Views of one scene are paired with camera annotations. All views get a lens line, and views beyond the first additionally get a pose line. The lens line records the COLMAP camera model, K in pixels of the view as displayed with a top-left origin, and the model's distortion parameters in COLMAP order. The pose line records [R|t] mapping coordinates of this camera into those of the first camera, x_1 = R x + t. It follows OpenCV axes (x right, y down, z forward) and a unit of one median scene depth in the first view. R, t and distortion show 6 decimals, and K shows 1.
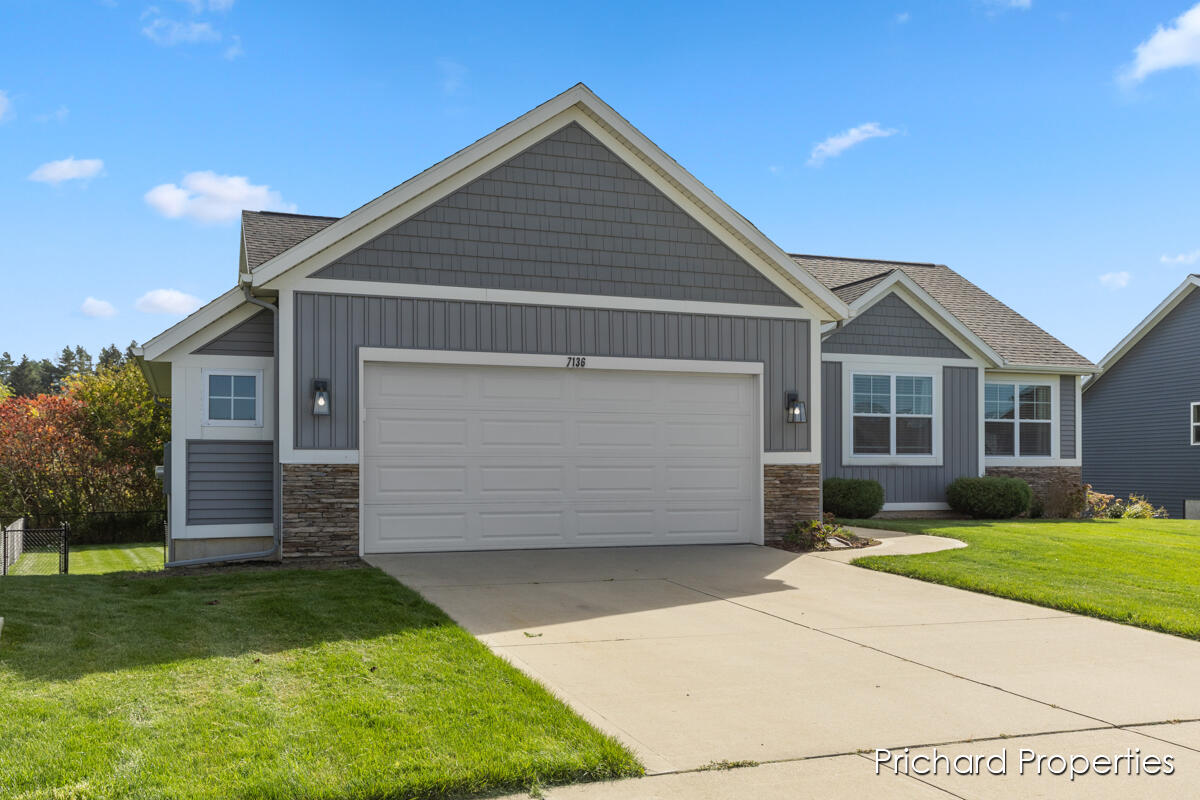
lens RADIAL K [[1150.3, 0, 600.9], [0, 1150.3, 403.5], [0, 0, 1]] dist [-0.049069, 0.000000]
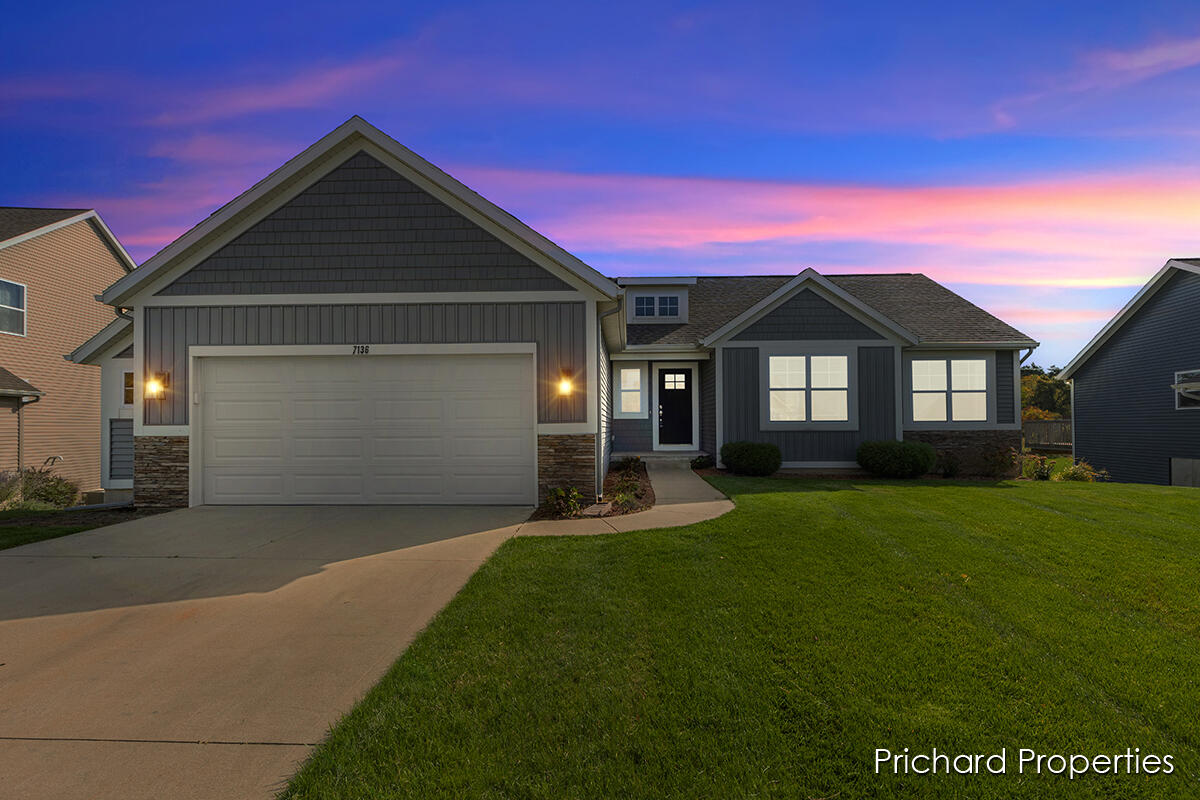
lens RADIAL K [[572.1, 0, 602.2], [0, 572.1, 401.2], [0, 0, 1]] dist [-0.013081, -0.001608]
pose [[0.923431, -0.022594, -0.383099, 0.319705], [0.026805, 0.999625, 0.005657, 0.015072], [0.382827, -0.015493, 0.923690, 0.401101]]
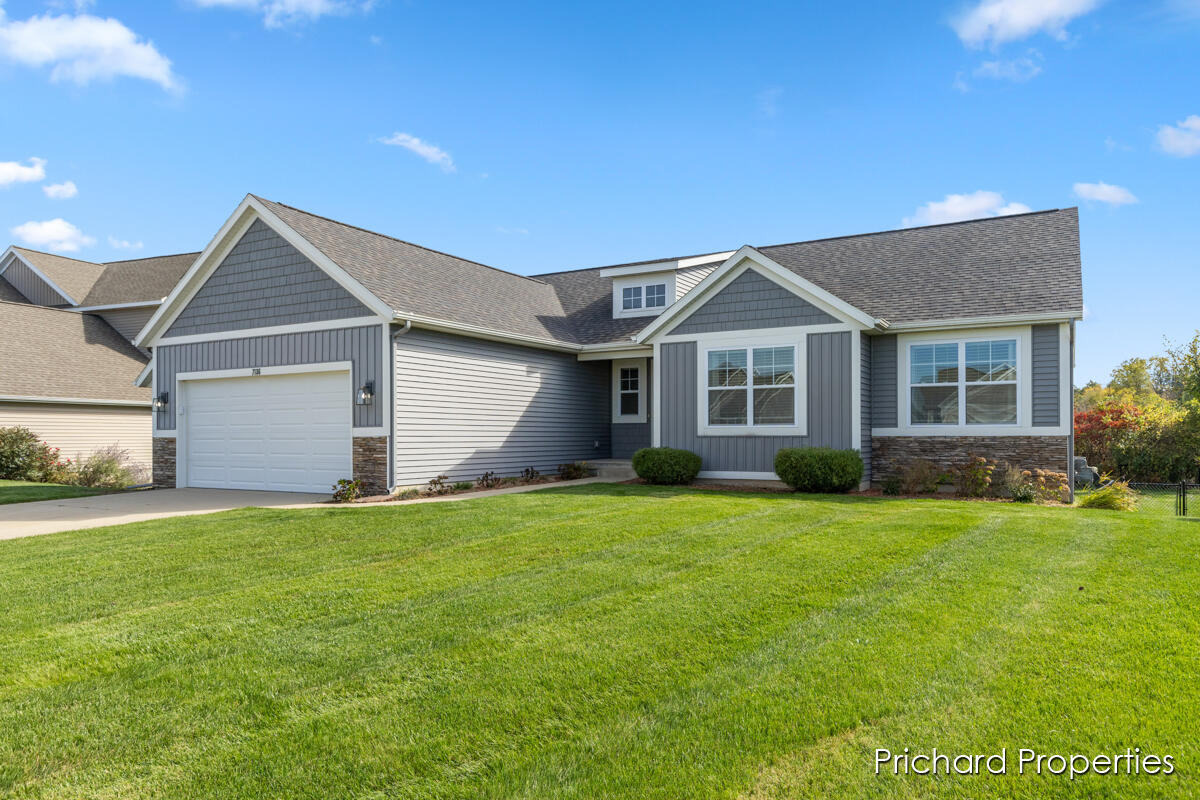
lens RADIAL K [[781.0, 0, 597.4], [0, 781.0, 392.6], [0, 0, 1]] dist [-0.005423, 0.000987]
pose [[0.633641, -0.045756, -0.772273, 0.798551], [0.046576, 0.998695, -0.020956, 0.026432], [0.772224, -0.022691, 0.634945, 0.501419]]
